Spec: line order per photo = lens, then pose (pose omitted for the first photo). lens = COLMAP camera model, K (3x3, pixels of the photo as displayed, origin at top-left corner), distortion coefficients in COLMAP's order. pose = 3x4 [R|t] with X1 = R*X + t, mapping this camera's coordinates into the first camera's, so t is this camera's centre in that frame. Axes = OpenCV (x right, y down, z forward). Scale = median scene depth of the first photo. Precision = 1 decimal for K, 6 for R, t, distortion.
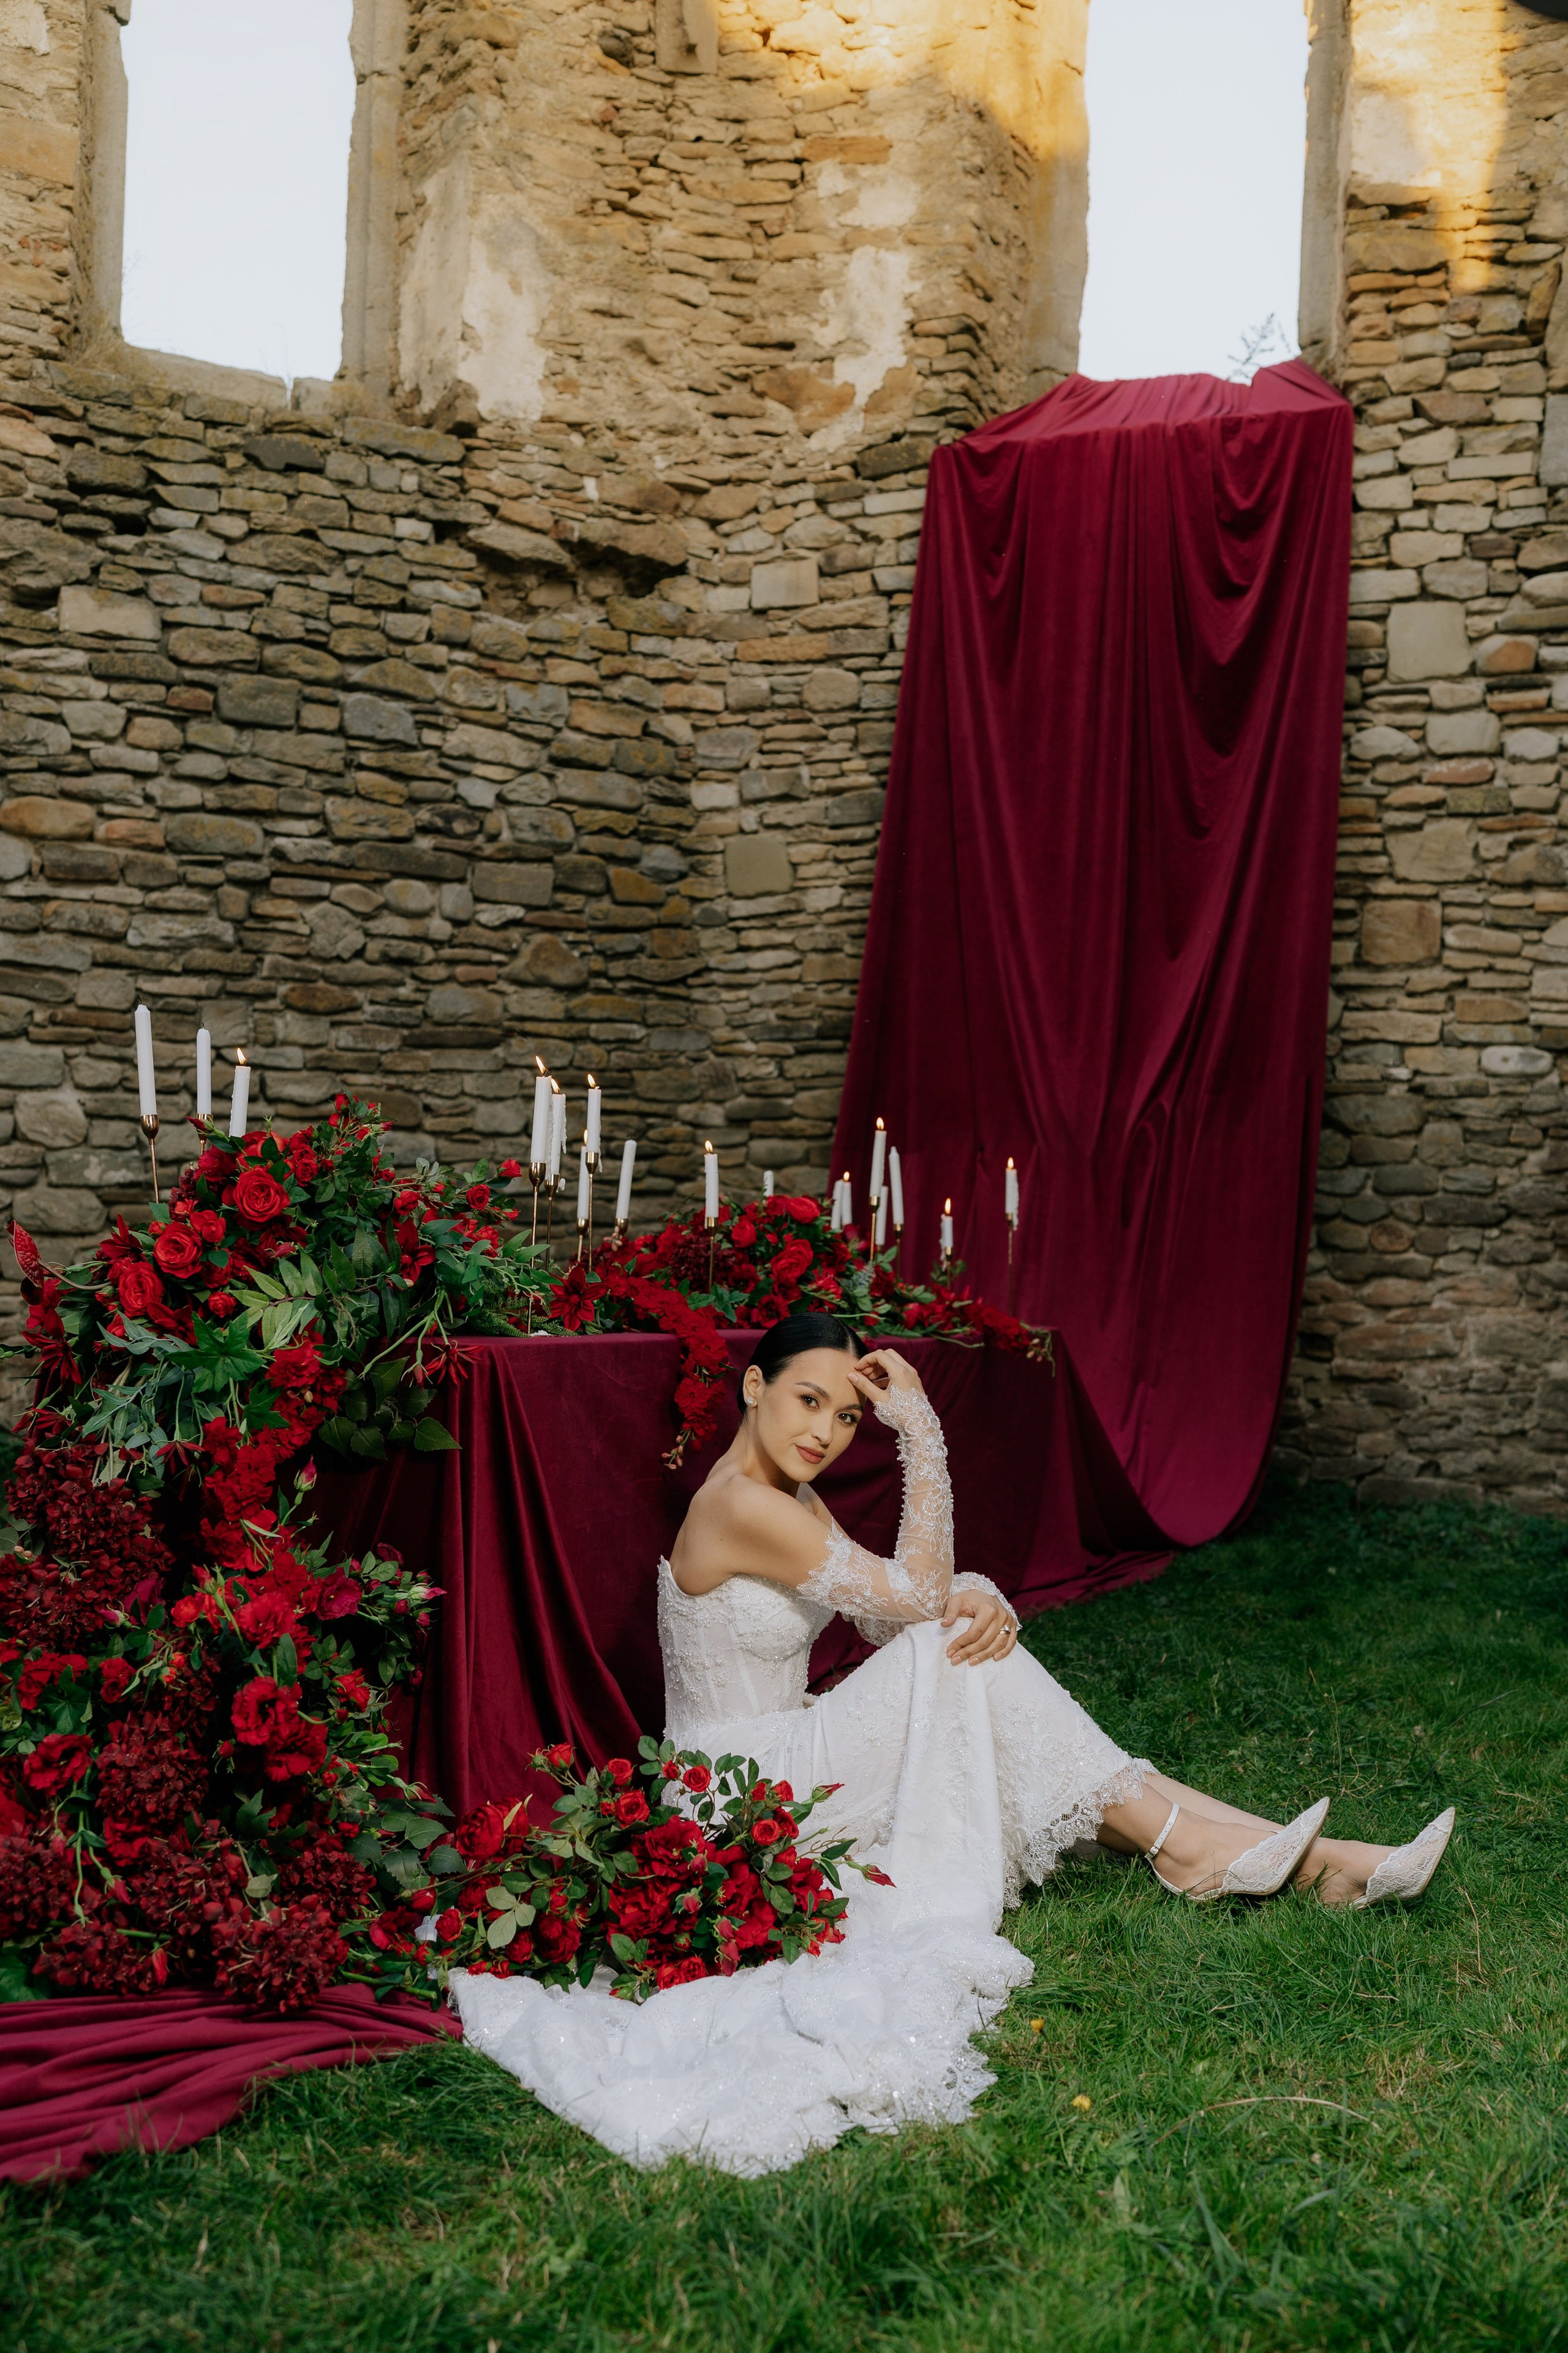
lens RADIAL K [[2264.3, 0, 792.5], [0, 2264.3, 1171.3], [0, 0, 1]] dist [0.002753, 0.000000]
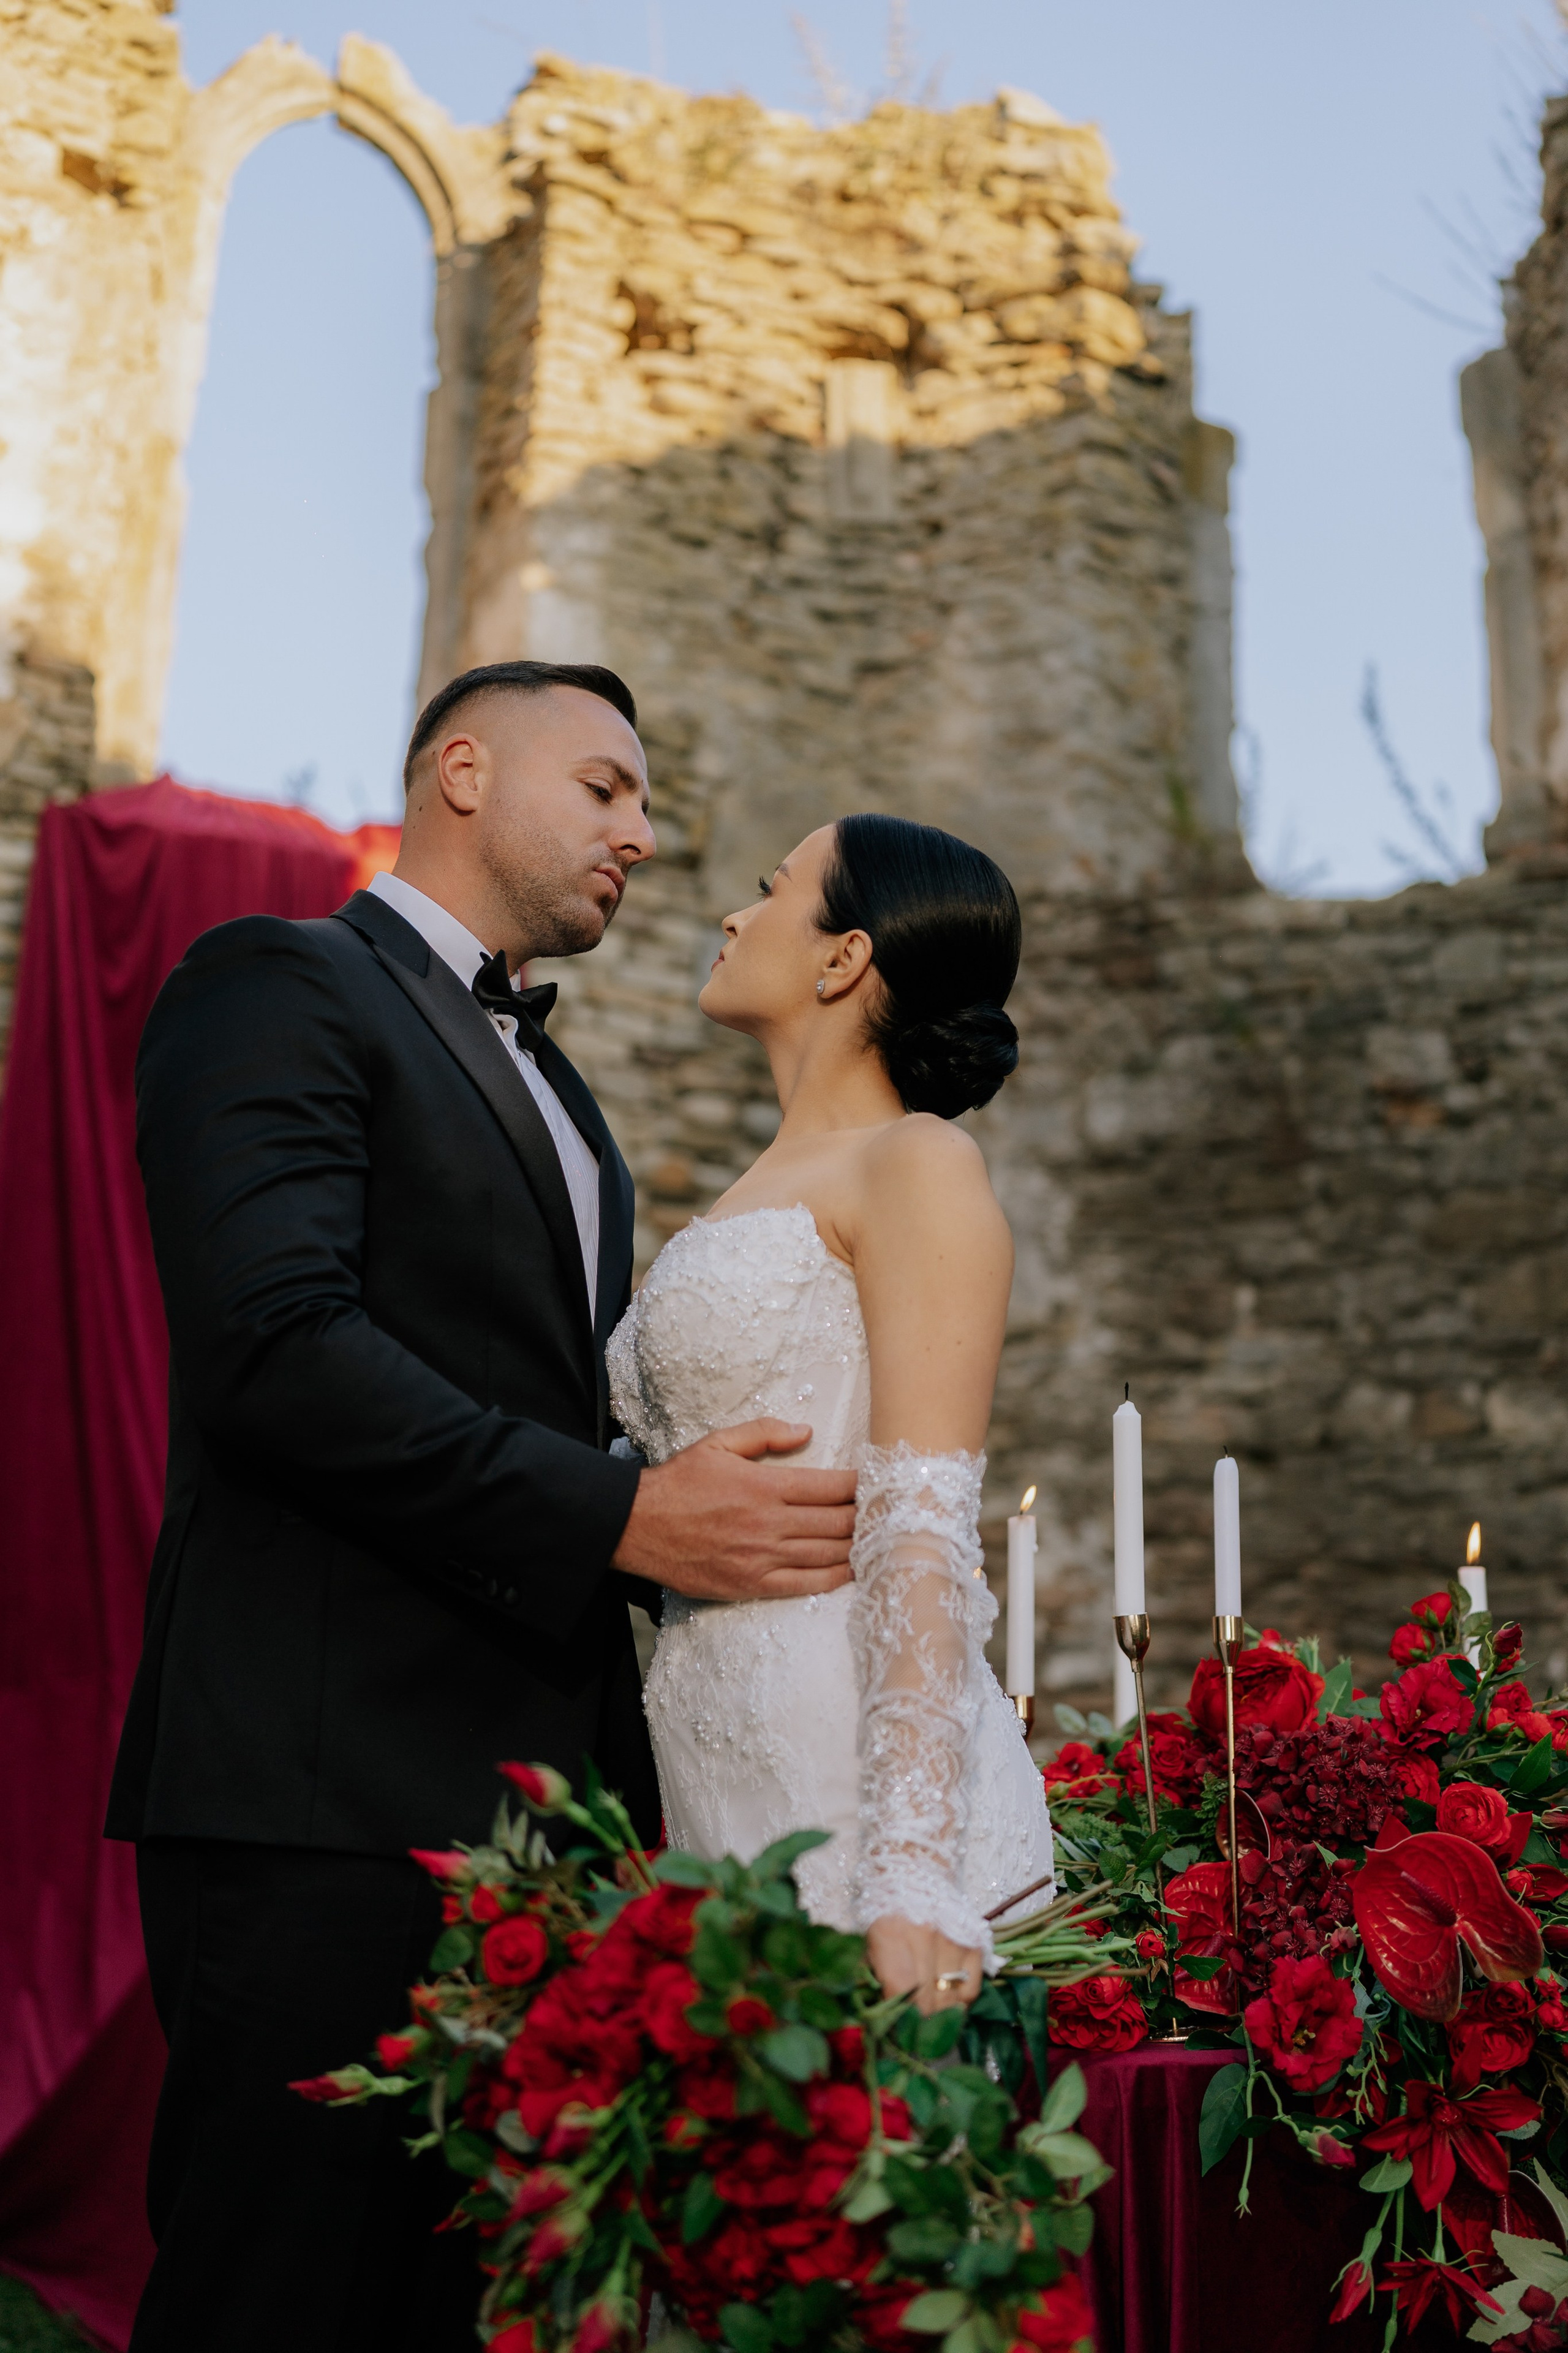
lens RADIAL K [[2264.3, 0, 796.9], [0, 2264.3, 1179.6], [0, 0, 1]] dist [0.002753, 0.000000]
pose [[0.720258, 0.167087, 0.673283, -0.285641], [-0.010560, 0.973088, -0.230192, -0.003527], [-0.693626, 0.158688, 0.702639, 0.281282]]
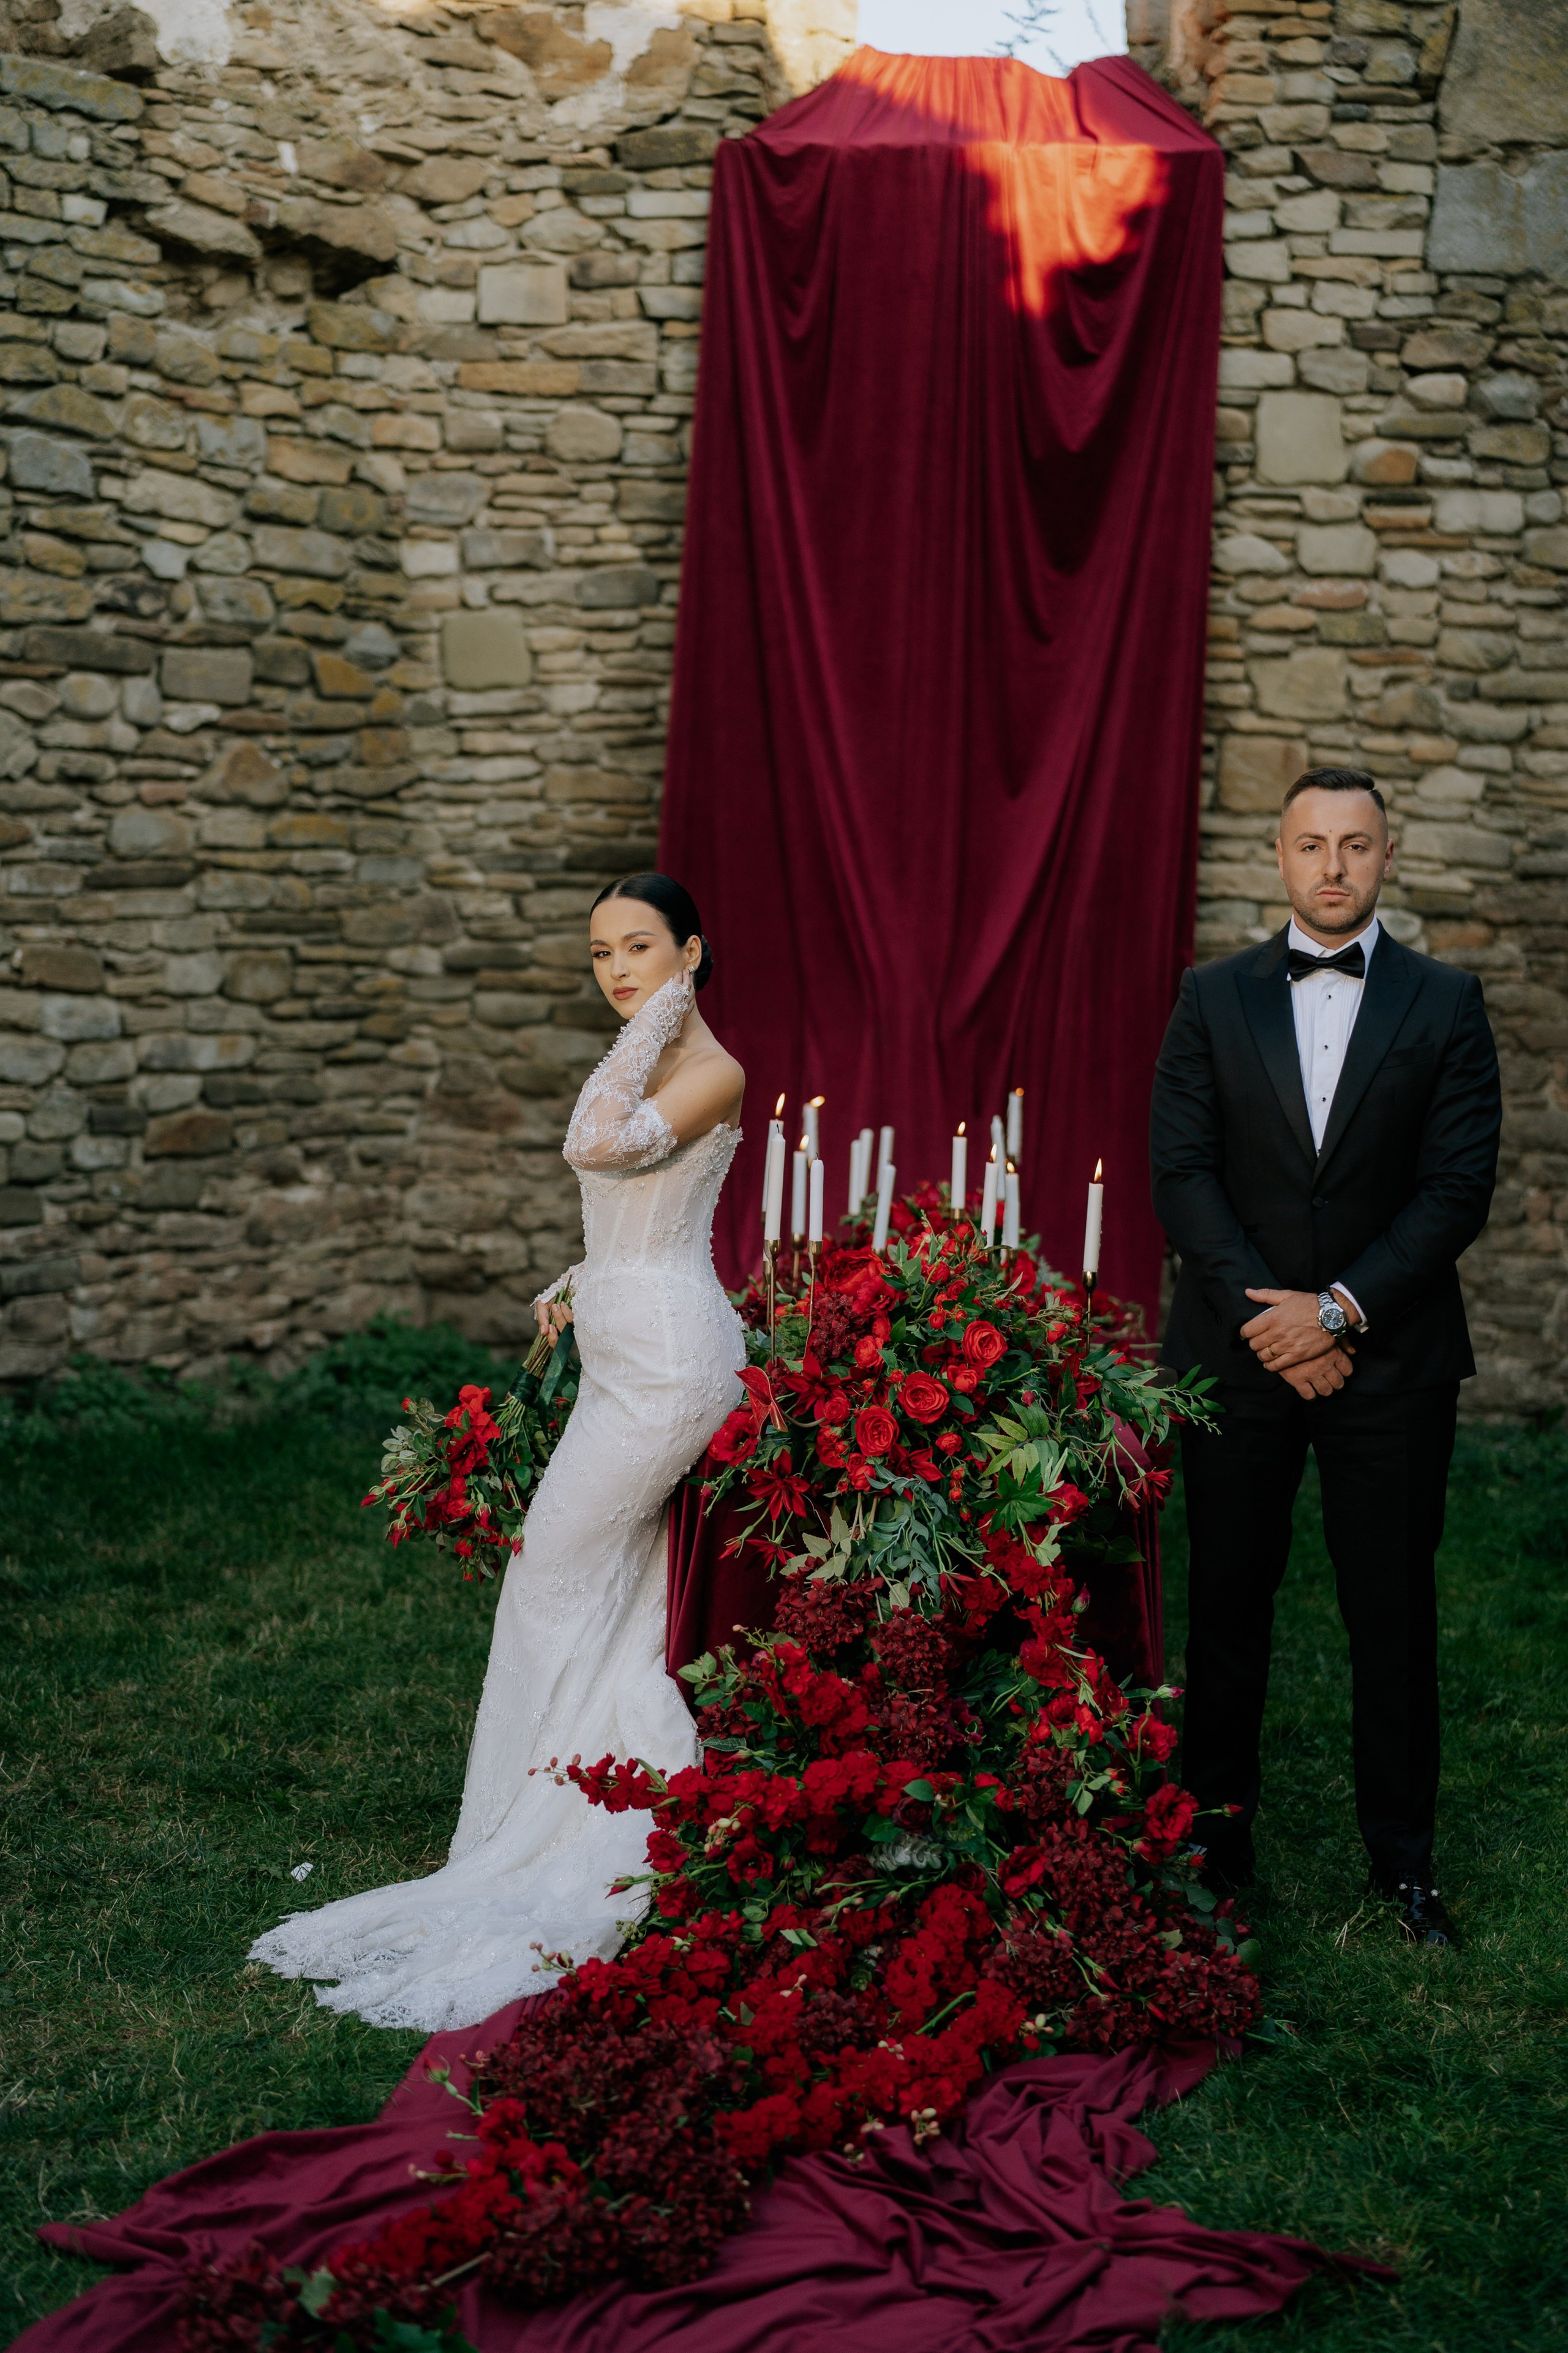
lens RADIAL K [[3343.4, 0, 805.4], [0, 3343.4, 1174.4], [0, 0, 1]] dist [0.001884, 0.000000]
pose [[0.949695, -0.021401, 0.312444, -0.308007], [-0.015244, 0.993321, 0.114371, -0.096144], [-0.312805, -0.113381, 0.943026, -0.187656]]
